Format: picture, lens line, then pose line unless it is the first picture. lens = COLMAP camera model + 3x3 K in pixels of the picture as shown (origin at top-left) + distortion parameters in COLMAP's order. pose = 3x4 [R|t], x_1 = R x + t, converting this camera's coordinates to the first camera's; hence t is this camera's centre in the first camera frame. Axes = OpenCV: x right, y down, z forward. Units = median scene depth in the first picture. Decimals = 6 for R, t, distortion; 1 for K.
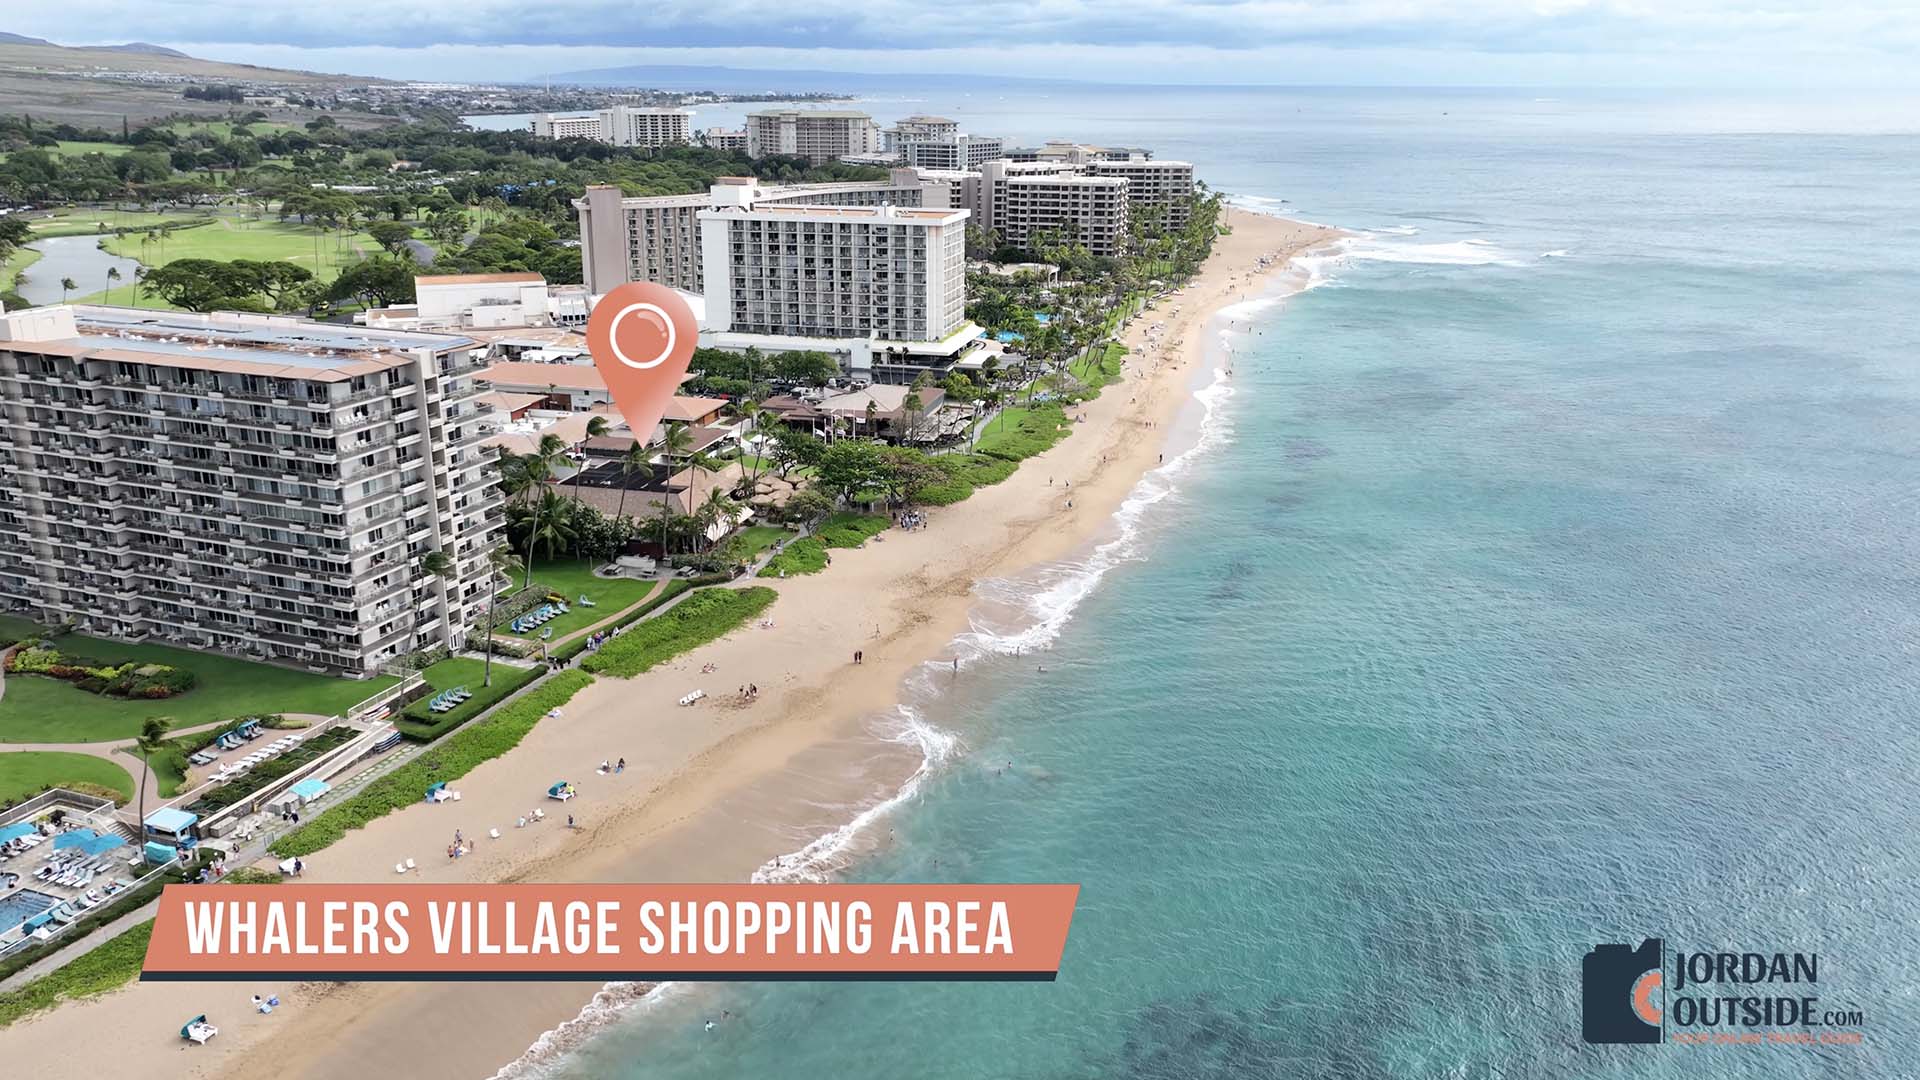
lens RADIAL K [[1459.5, 0, 960.0], [0, 1459.5, 540.0], [0, 0, 1]] dist [0.002807, 0.013428]
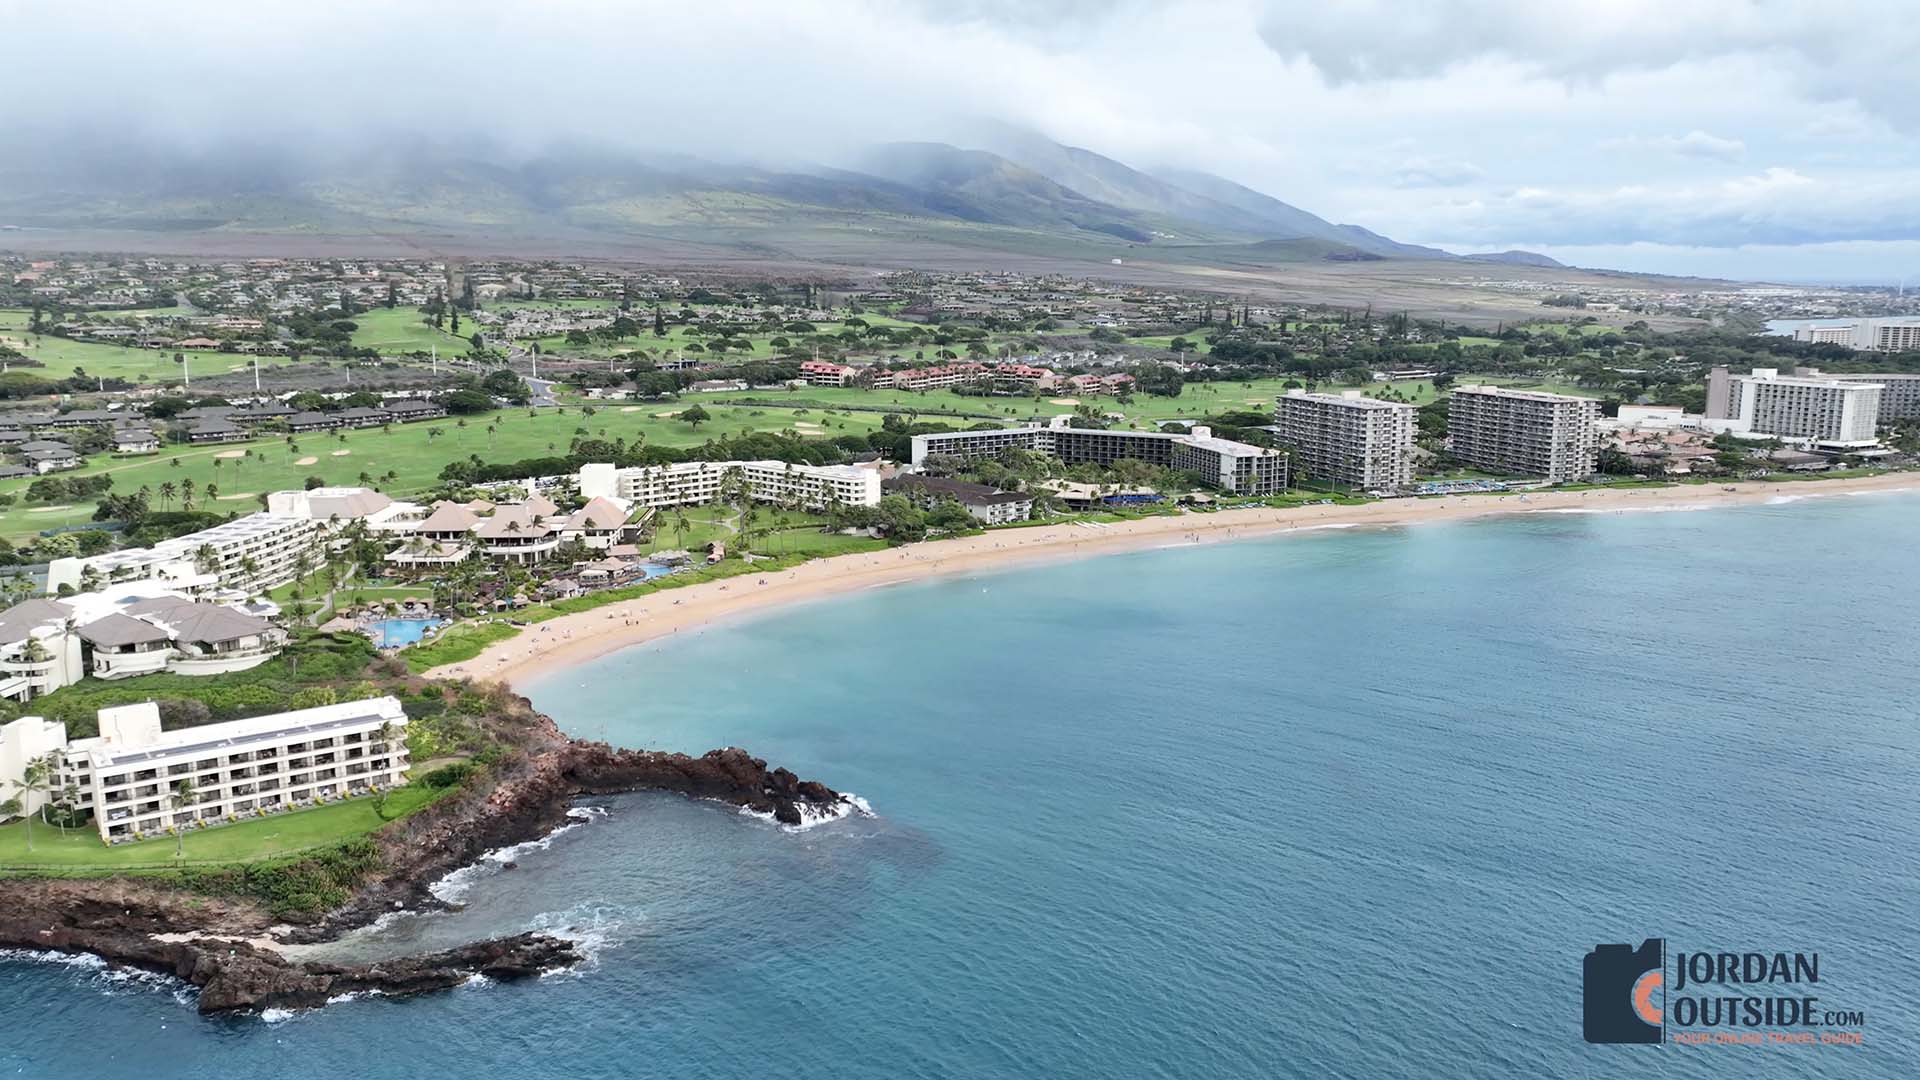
lens RADIAL K [[1462.1, 0, 960.0], [0, 1462.1, 540.0], [0, 0, 1]] dist [0.004490, 0.006794]
pose [[0.664375, 0.129627, -0.736072, 0.283976], [-0.222165, 0.974581, -0.028896, 0.139987], [0.713616, 0.182727, 0.676286, -0.537478]]
